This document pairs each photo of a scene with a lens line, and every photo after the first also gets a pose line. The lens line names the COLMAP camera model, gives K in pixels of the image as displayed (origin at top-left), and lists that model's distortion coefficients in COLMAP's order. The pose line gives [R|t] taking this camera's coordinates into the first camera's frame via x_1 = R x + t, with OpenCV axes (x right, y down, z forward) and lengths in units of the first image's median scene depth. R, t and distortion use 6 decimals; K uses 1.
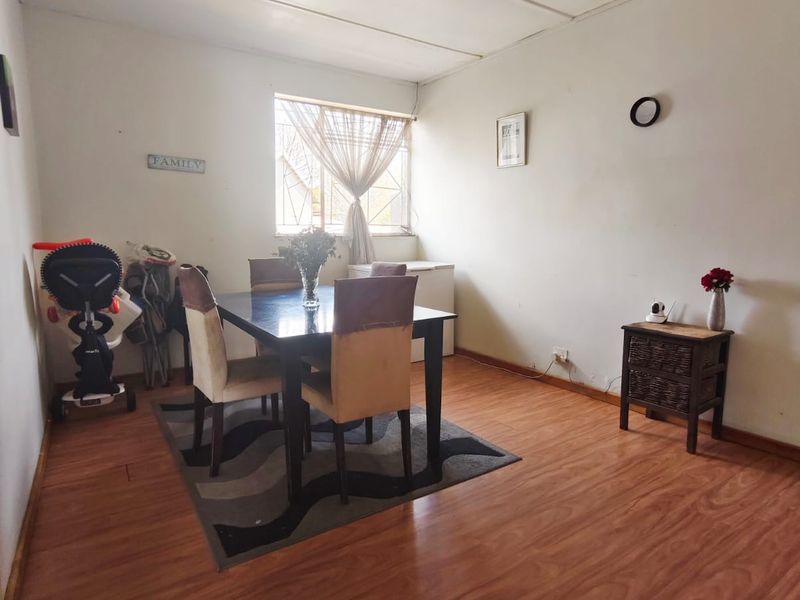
lens RADIAL K [[482.6, 0, 408.1], [0, 482.6, 300.7], [0, 0, 1]] dist [-0.028678, 0.010539]
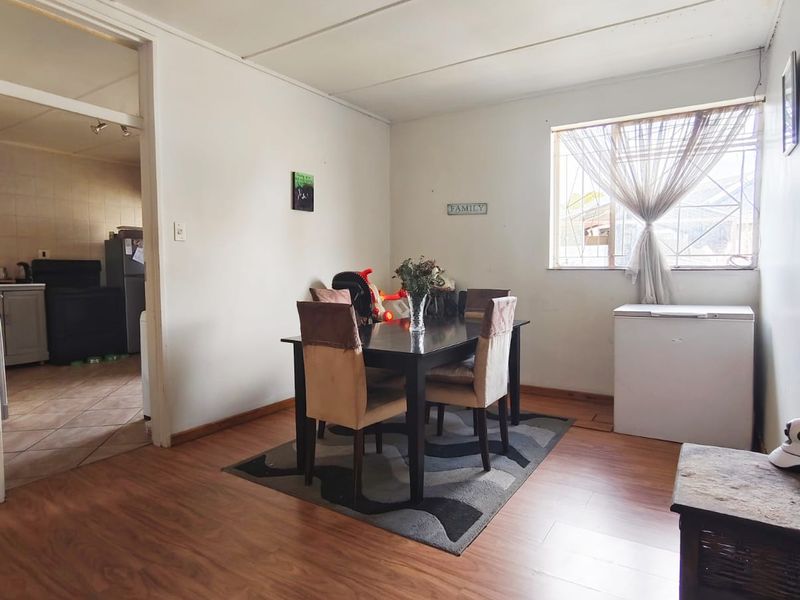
lens RADIAL K [[482.6, 0, 401.6], [0, 482.6, 303.0], [0, 0, 1]] dist [-0.028678, 0.010539]
pose [[0.391367, 0.069479, -0.917608, 0.497215], [-0.128997, 0.991442, 0.020052, -0.042537], [0.911149, 0.110521, 0.396980, 0.321509]]
